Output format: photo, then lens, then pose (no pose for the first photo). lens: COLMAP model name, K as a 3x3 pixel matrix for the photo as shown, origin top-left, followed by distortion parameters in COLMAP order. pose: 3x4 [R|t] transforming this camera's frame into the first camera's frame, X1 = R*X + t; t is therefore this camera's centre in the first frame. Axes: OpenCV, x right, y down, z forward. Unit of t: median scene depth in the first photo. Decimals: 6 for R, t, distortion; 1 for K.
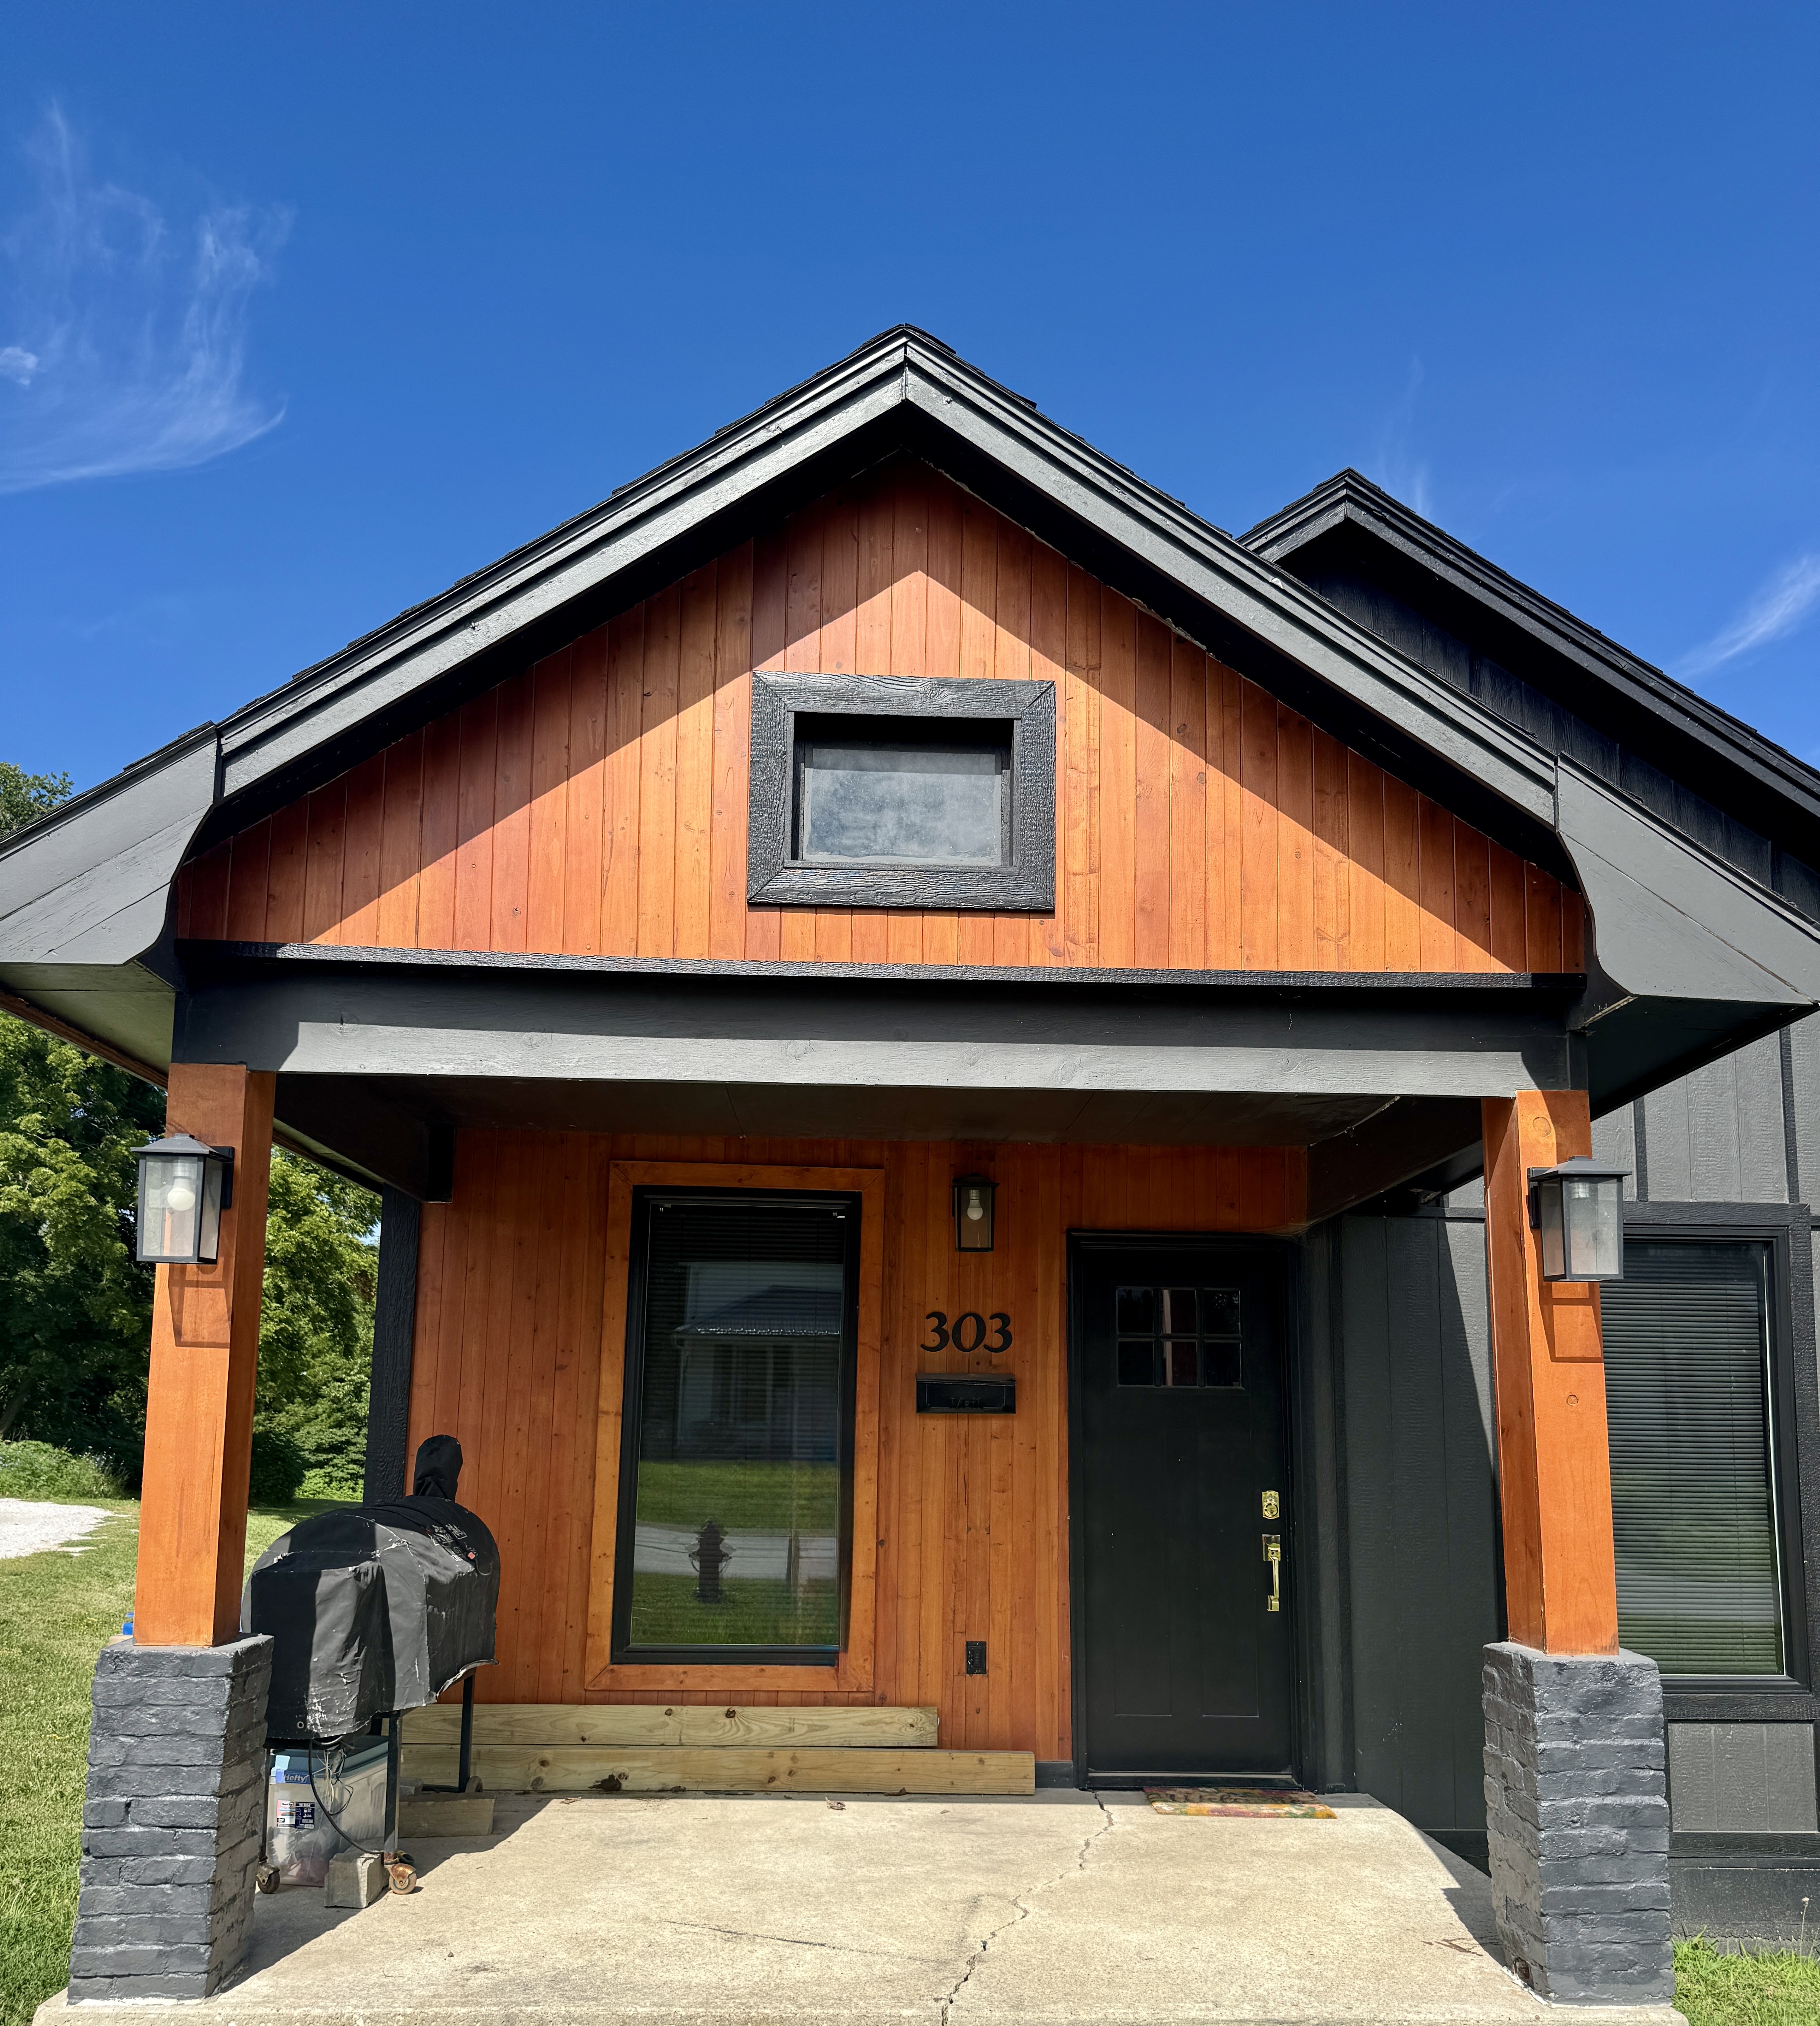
lens RADIAL K [[1718.8, 0, 902.3], [0, 1718.8, 1214.4], [0, 0, 1]] dist [0.172966, -0.346286]
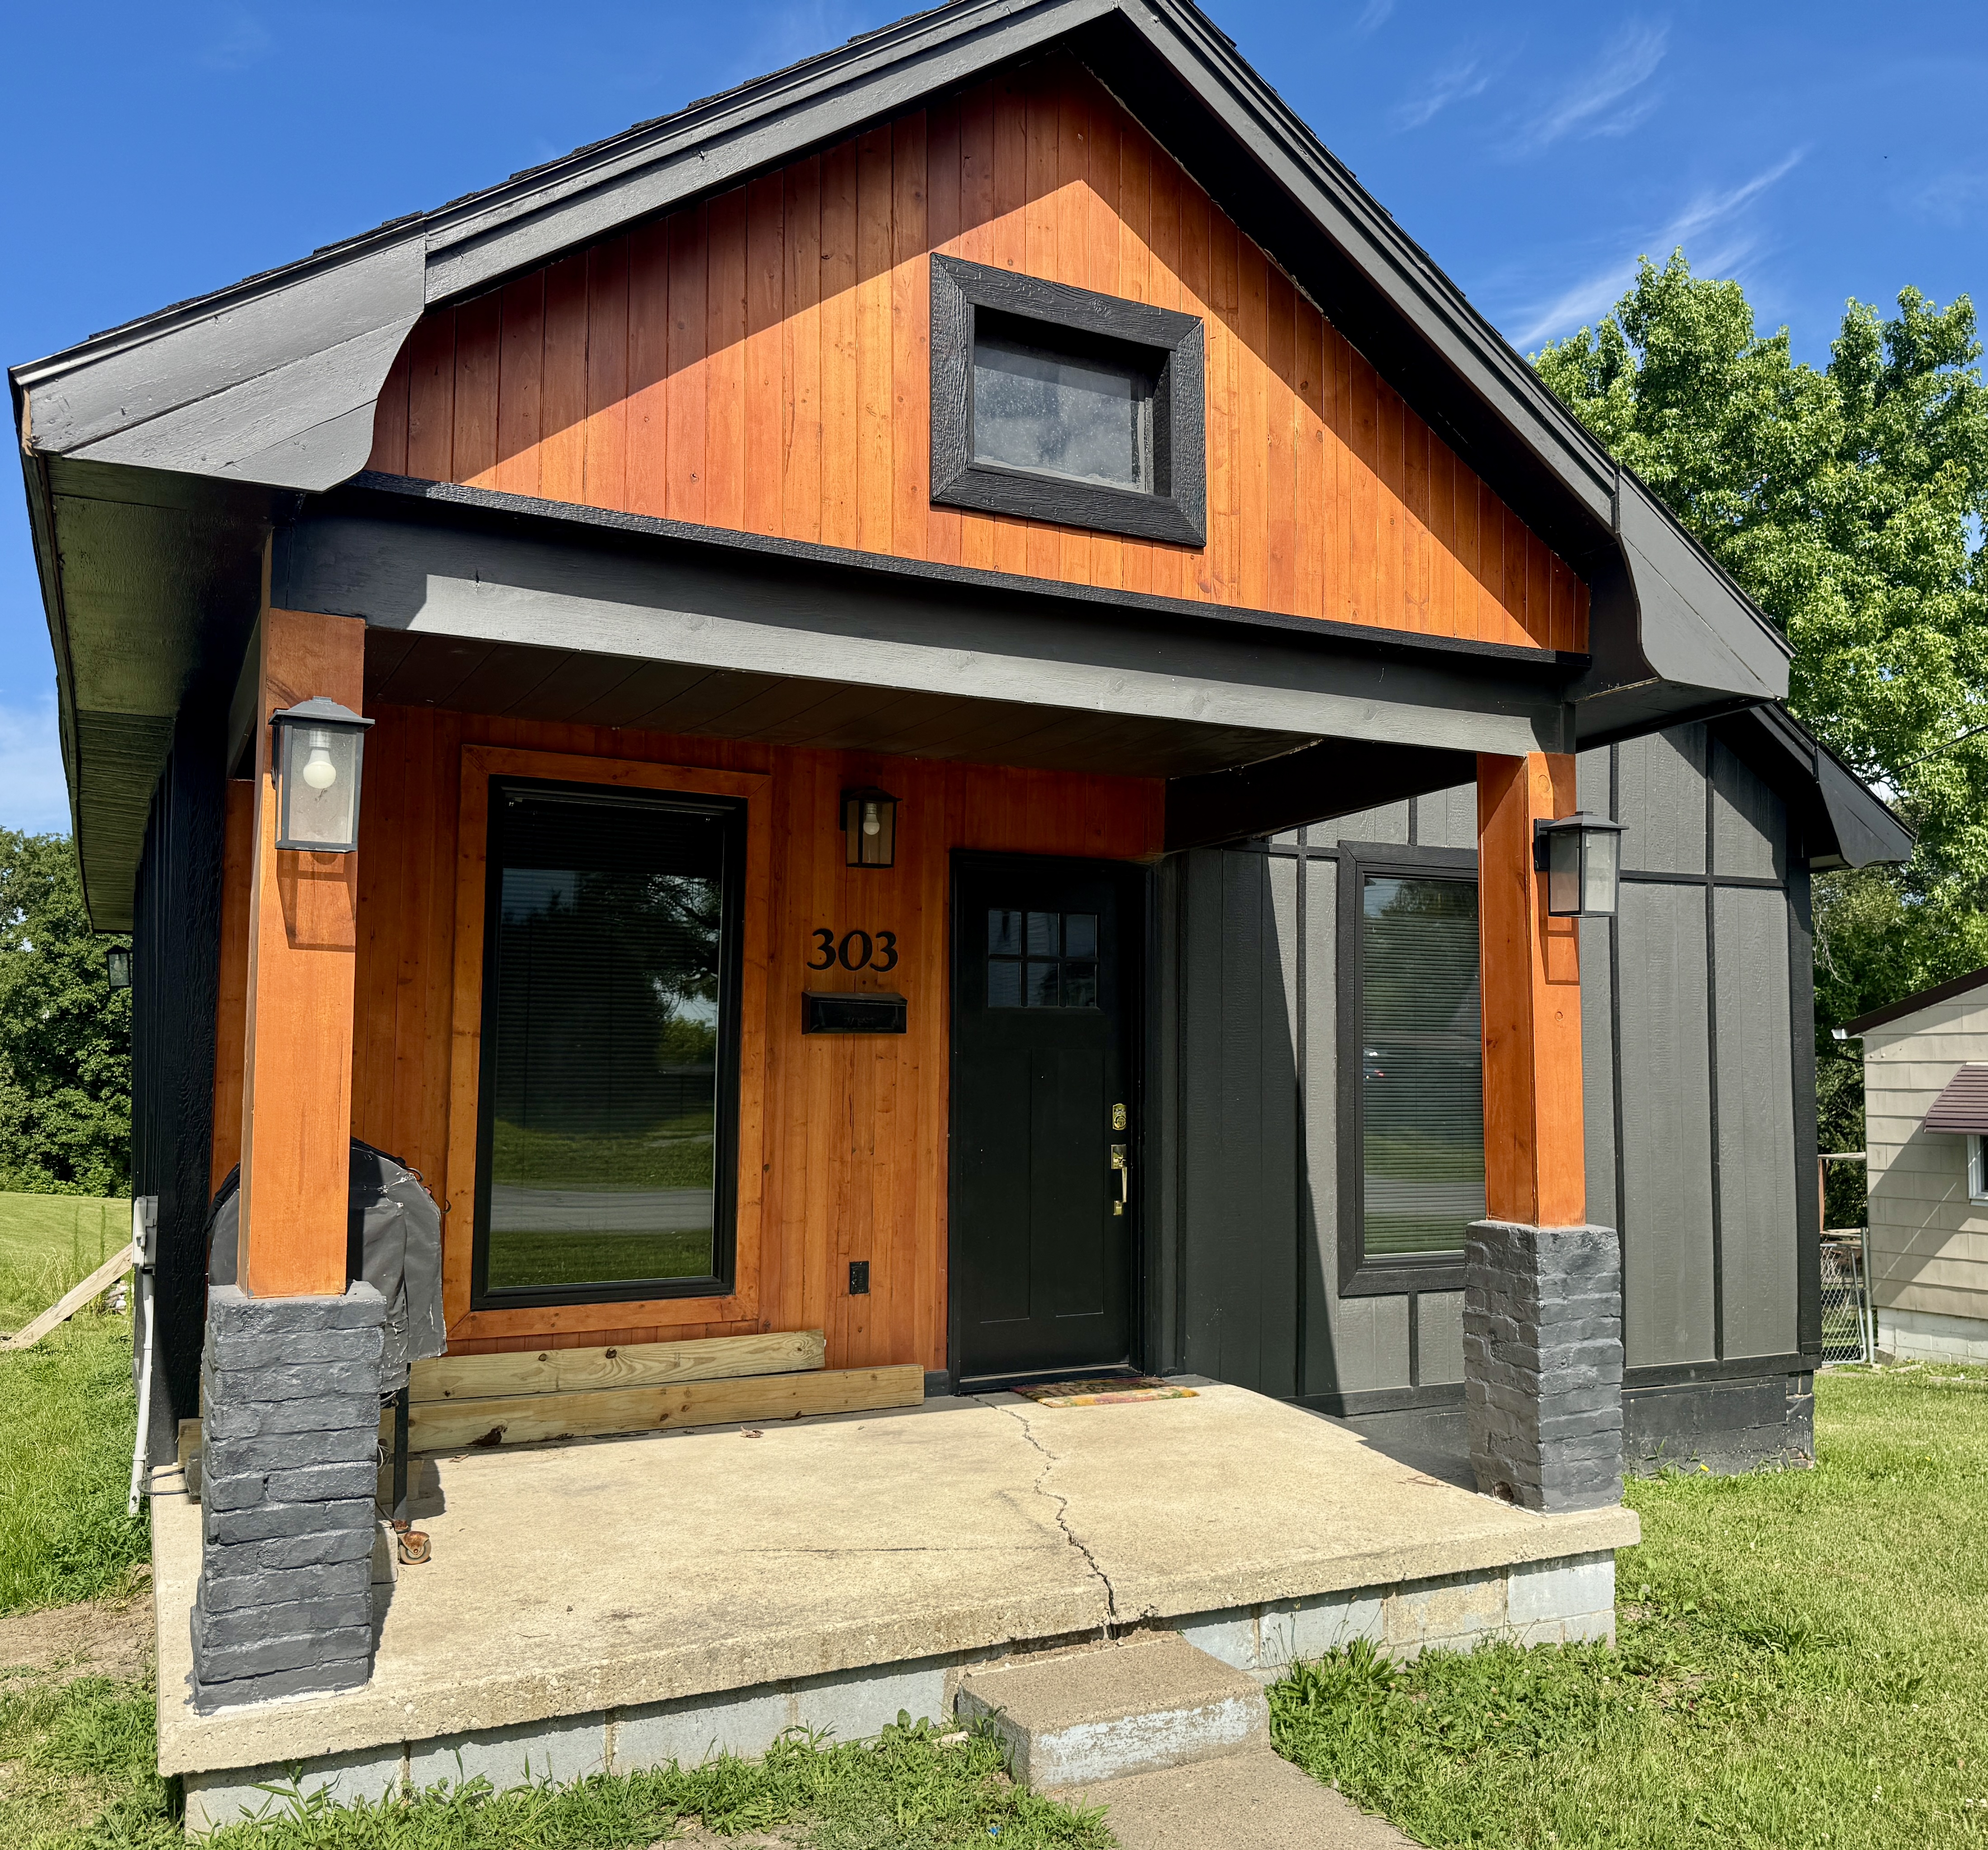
lens RADIAL K [[1821.8, 0, 1123.0], [0, 1821.8, 963.9], [0, 0, 1]] dist [0.200118, -0.449872]
pose [[0.893531, 0.015724, 0.448726, -0.434437], [-0.048810, 0.996866, 0.062263, 0.006836], [-0.446340, -0.077536, 0.891498, 0.019478]]
